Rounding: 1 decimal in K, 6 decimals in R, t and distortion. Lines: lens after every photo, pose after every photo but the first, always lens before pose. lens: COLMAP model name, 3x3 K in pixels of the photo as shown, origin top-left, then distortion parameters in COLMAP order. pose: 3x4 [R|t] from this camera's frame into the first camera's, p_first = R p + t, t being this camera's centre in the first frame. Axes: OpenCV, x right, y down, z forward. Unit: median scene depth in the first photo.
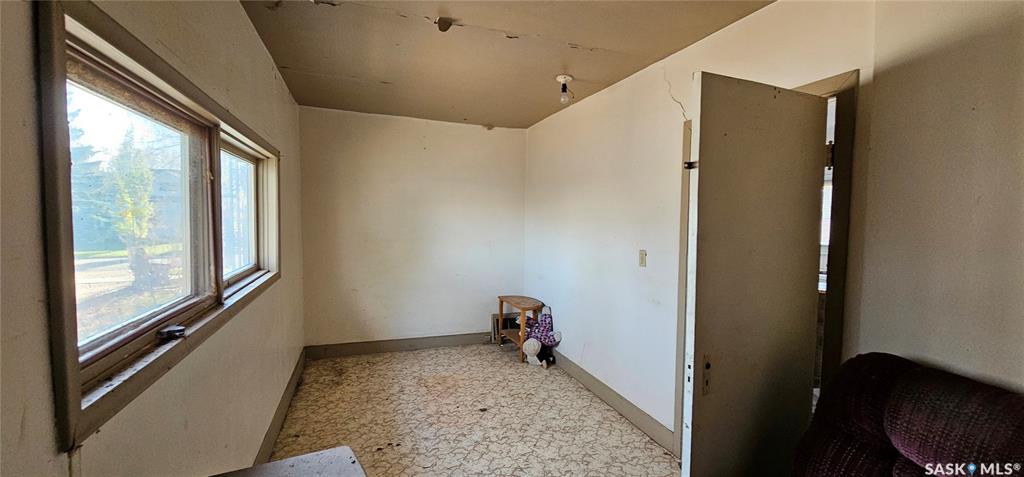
lens RADIAL K [[419.0, 0, 512.9], [0, 419.0, 240.8], [0, 0, 1]] dist [-0.008692, -0.000056]
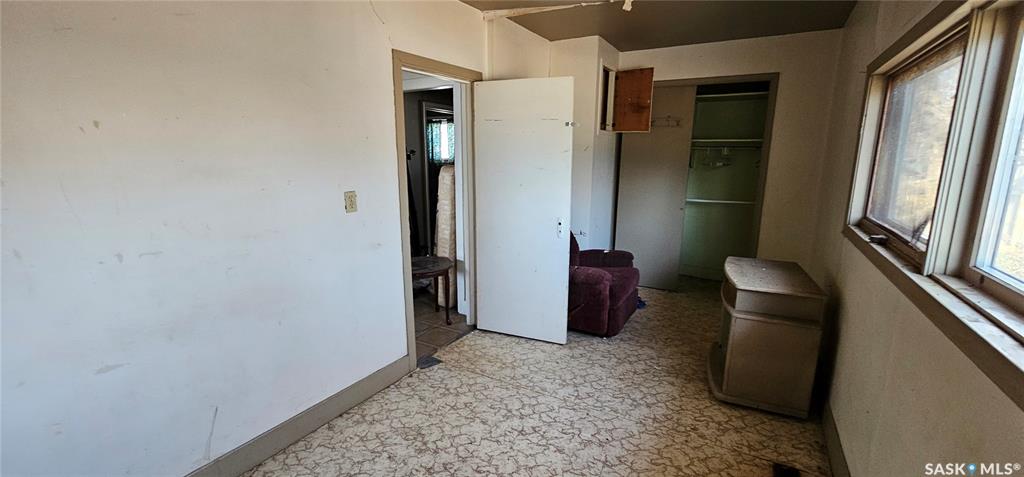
lens RADIAL K [[419.0, 0, 509.5], [0, 419.0, 238.5], [0, 0, 1]] dist [-0.008692, -0.000056]
pose [[-0.632460, -0.157282, 0.758457, -0.507865], [0.041005, 0.970997, 0.235550, -0.067098], [-0.773507, 0.180076, -0.607667, 1.290081]]
